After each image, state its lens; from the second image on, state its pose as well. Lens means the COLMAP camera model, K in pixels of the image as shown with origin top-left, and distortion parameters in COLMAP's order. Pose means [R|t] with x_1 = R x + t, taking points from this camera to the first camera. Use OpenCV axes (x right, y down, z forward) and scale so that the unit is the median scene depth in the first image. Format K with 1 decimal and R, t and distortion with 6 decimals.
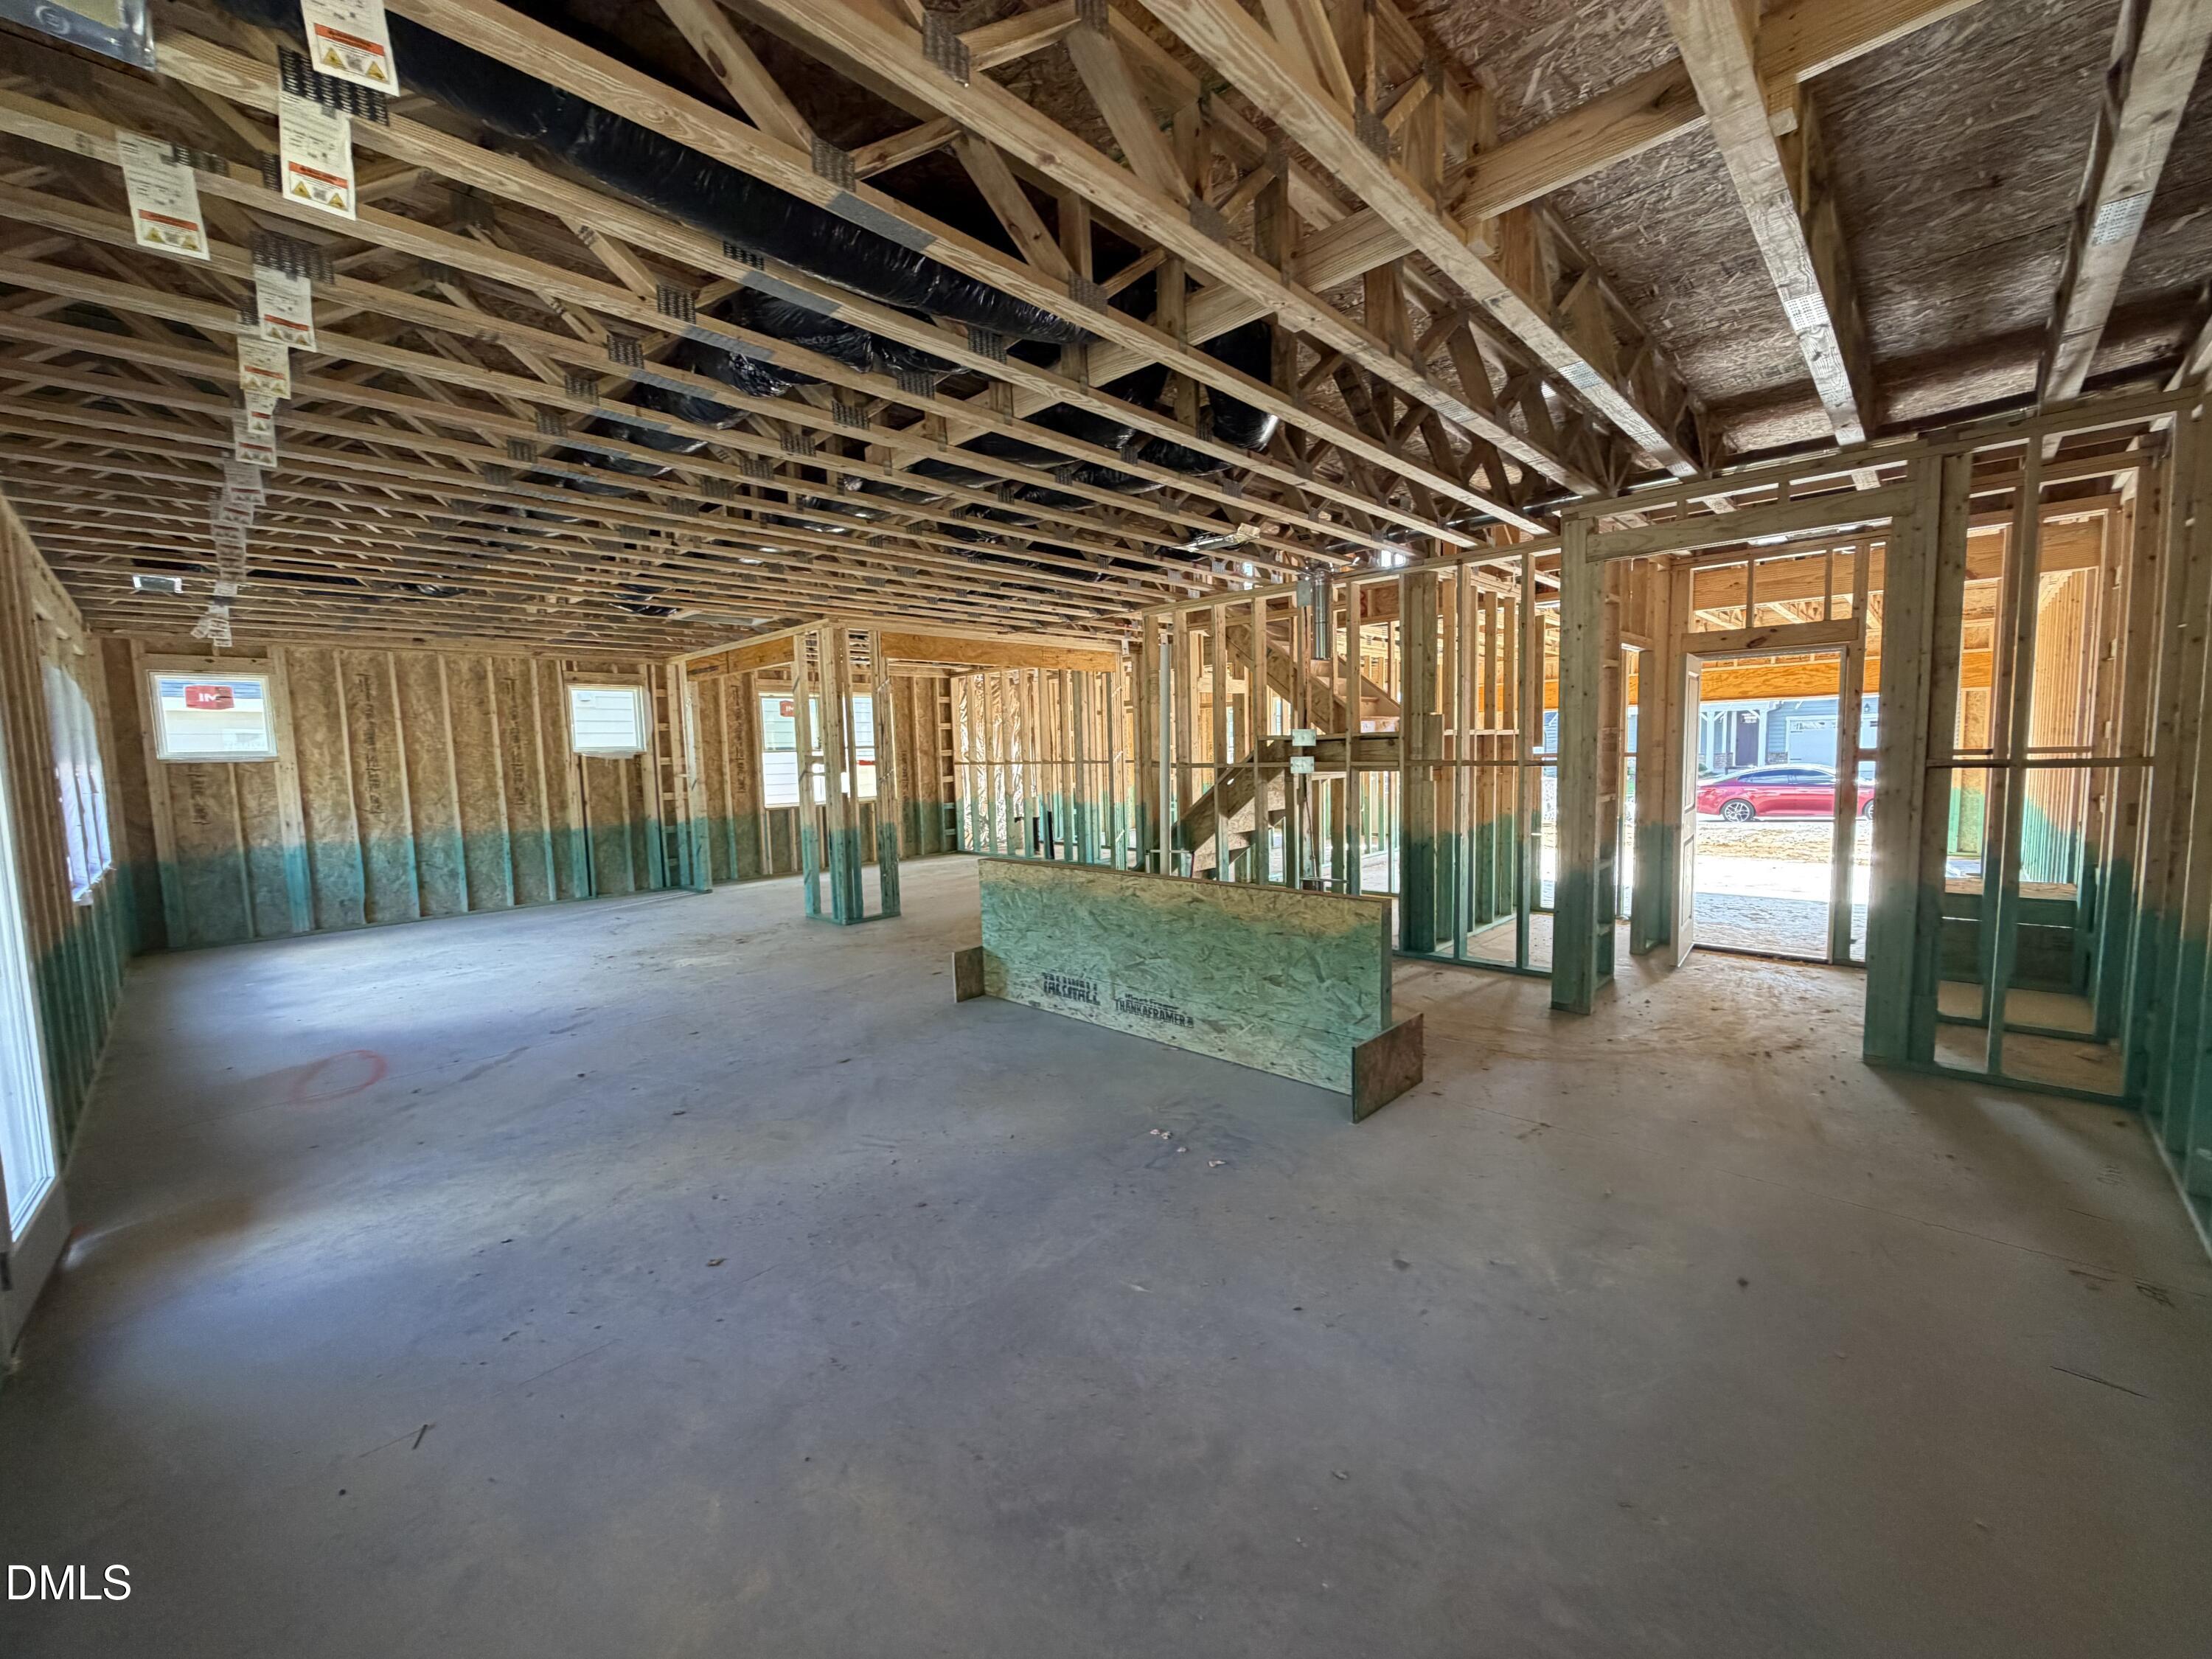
lens RADIAL K [[884.2, 0, 1106.0], [0, 884.2, 829.5], [0, 0, 1]] dist [-0.000438, -0.000127]
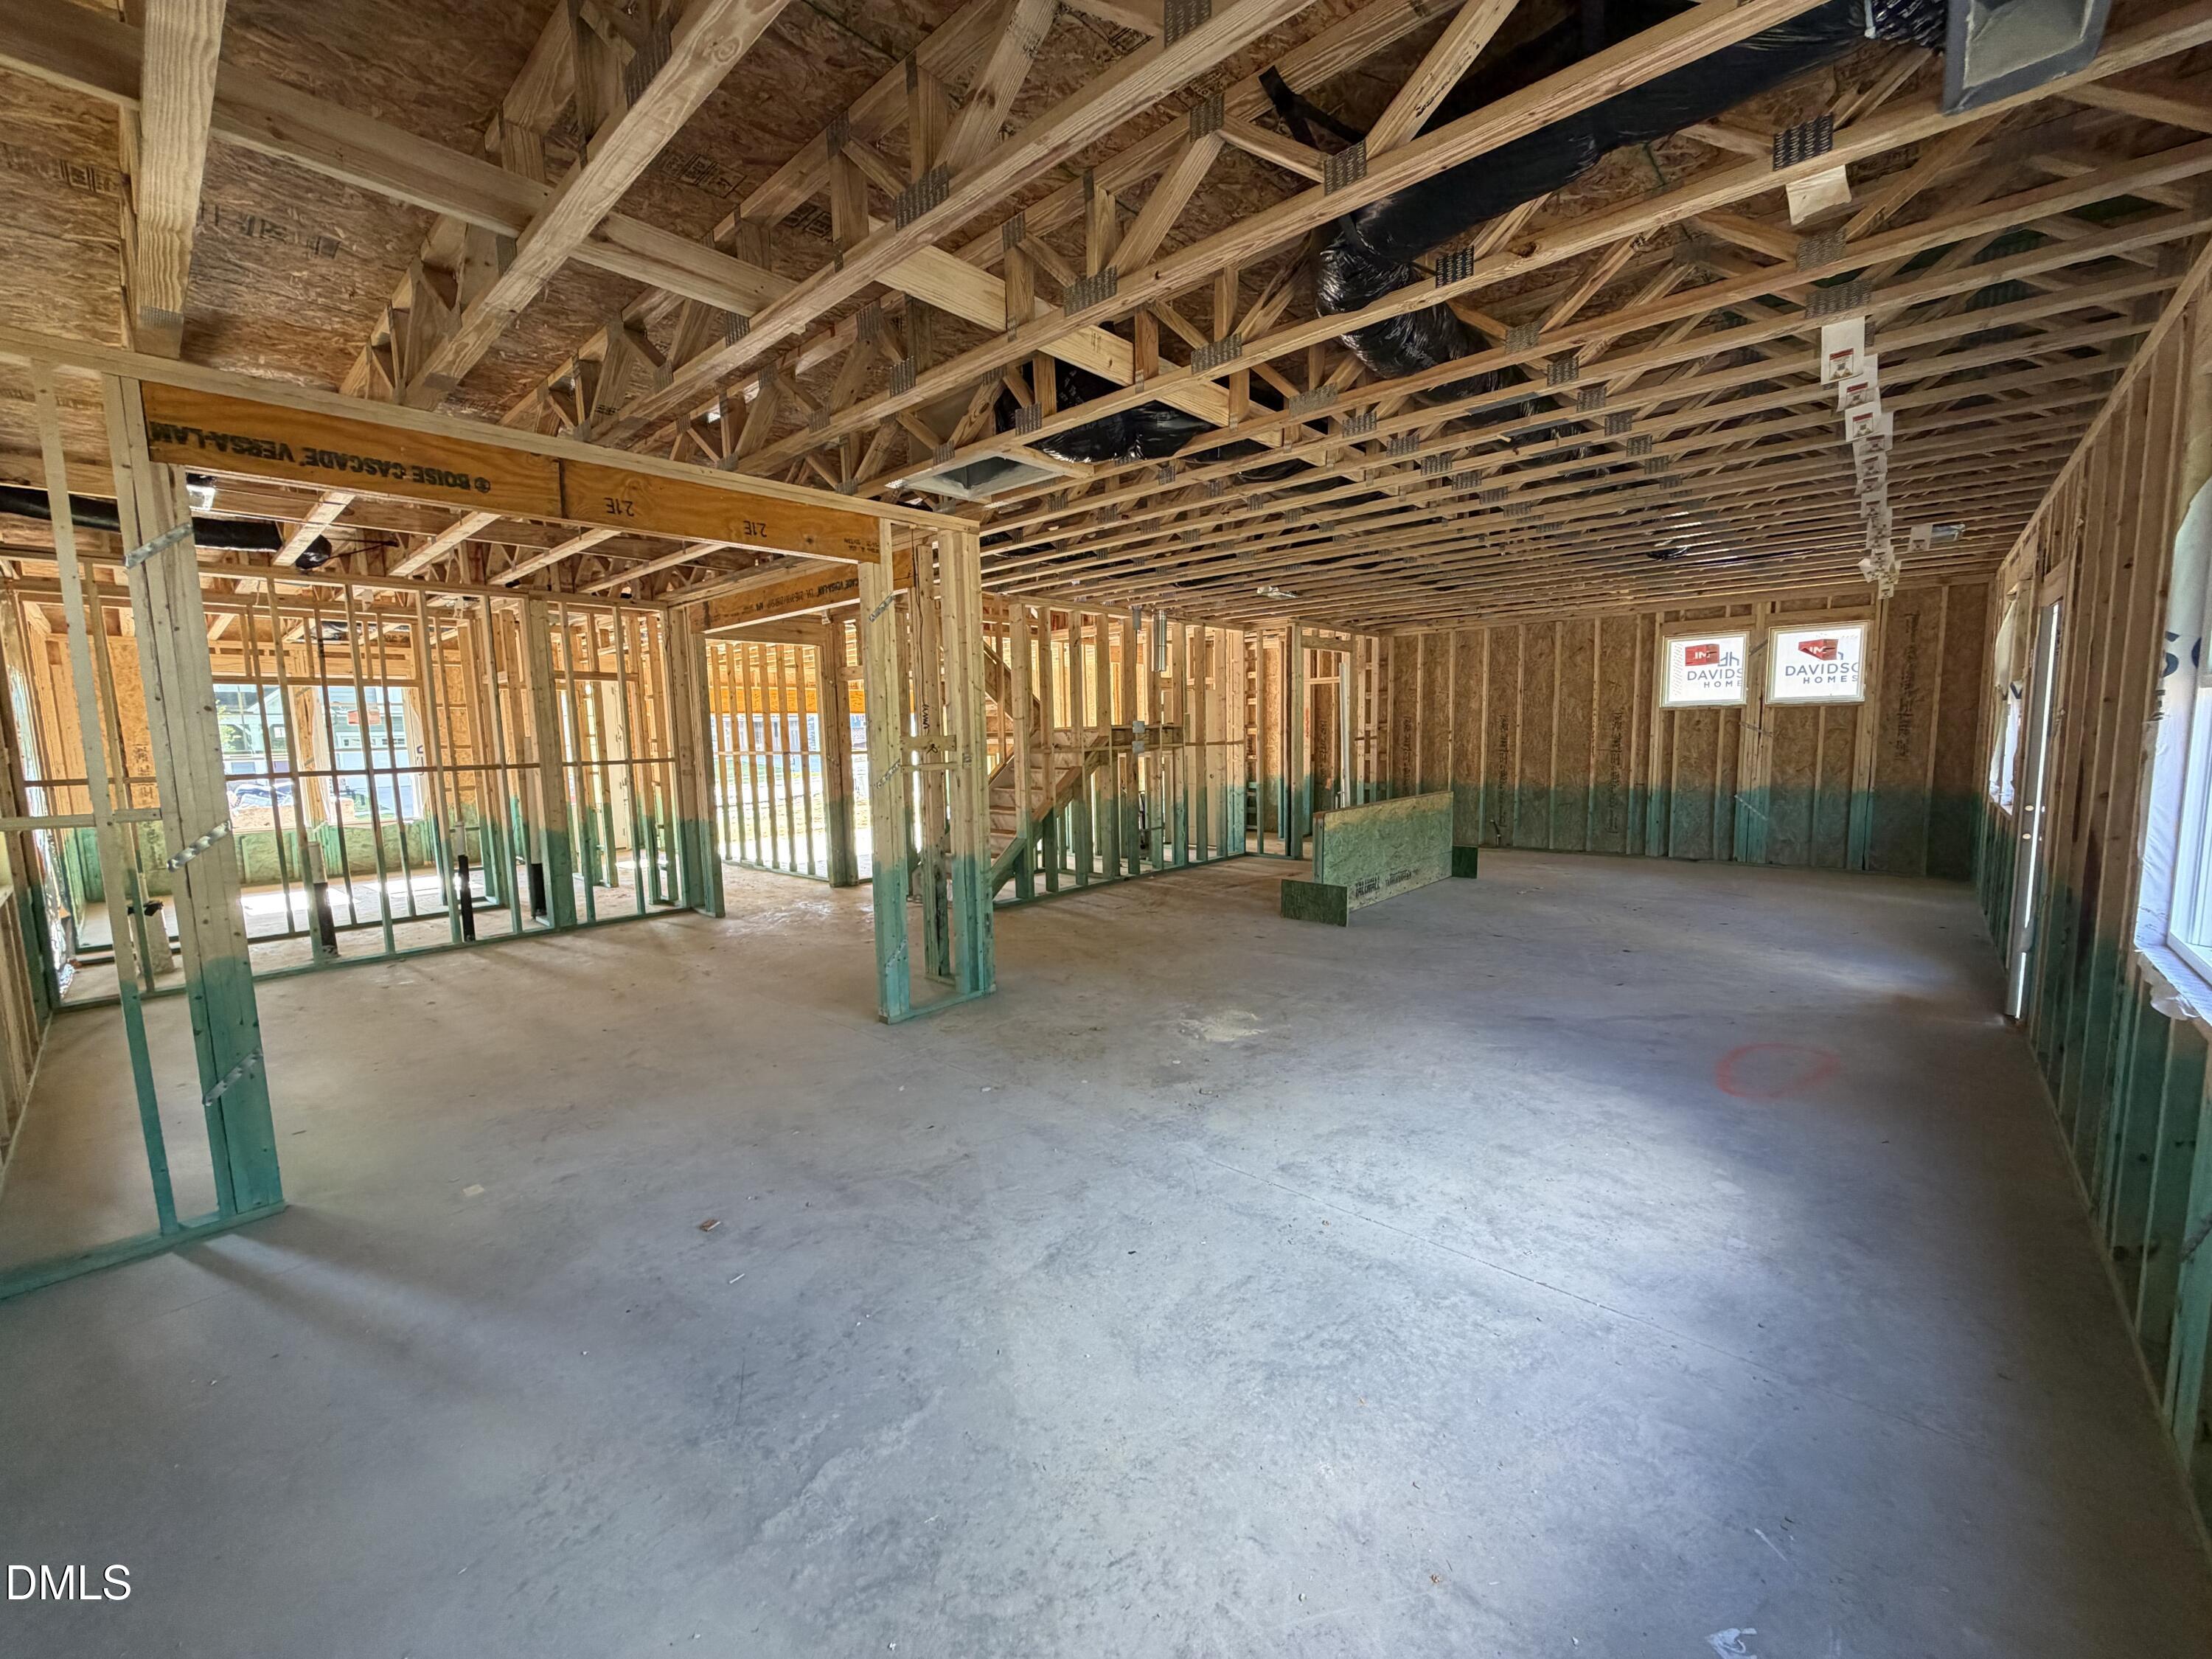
lens RADIAL K [[884.2, 0, 1106.0], [0, 884.2, 829.5], [0, 0, 1]] dist [-0.000438, -0.000127]
pose [[-0.024169, -0.097415, 0.994950, -1.615079], [0.116244, 0.988216, 0.099580, -0.118359], [-0.992927, 0.118063, -0.012560, 1.555872]]
